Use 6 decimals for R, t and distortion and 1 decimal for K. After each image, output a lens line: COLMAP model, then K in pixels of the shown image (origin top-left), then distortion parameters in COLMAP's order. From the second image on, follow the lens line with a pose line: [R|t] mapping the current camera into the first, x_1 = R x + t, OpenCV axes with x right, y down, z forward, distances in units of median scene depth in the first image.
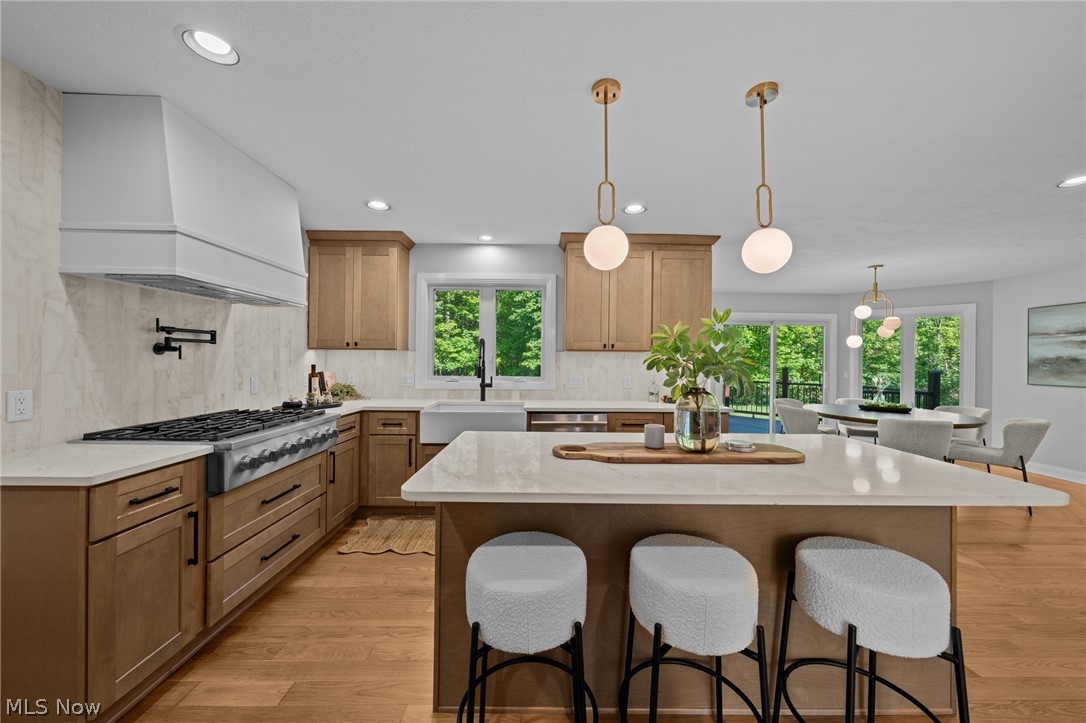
lens RADIAL K [[387.7, 0, 548.8], [0, 387.7, 361.8], [0, 0, 1]] dist [0.001548, 0.000113]
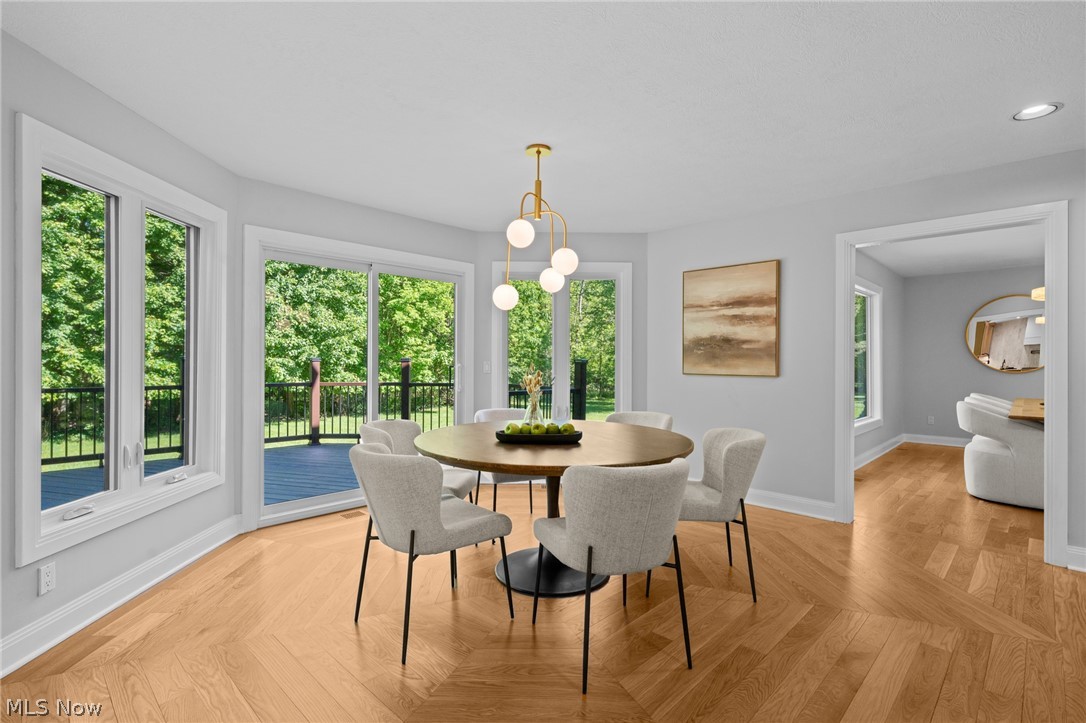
lens RADIAL K [[516.5, 0, 545.6], [0, 516.5, 361.6], [0, 0, 1]] dist [0.005483, 0.000587]
pose [[0.707798, -0.006810, 0.706382, 0.273544], [0.003609, 0.999975, 0.006024, 0.021432], [-0.706406, -0.001715, 0.707805, 0.380913]]
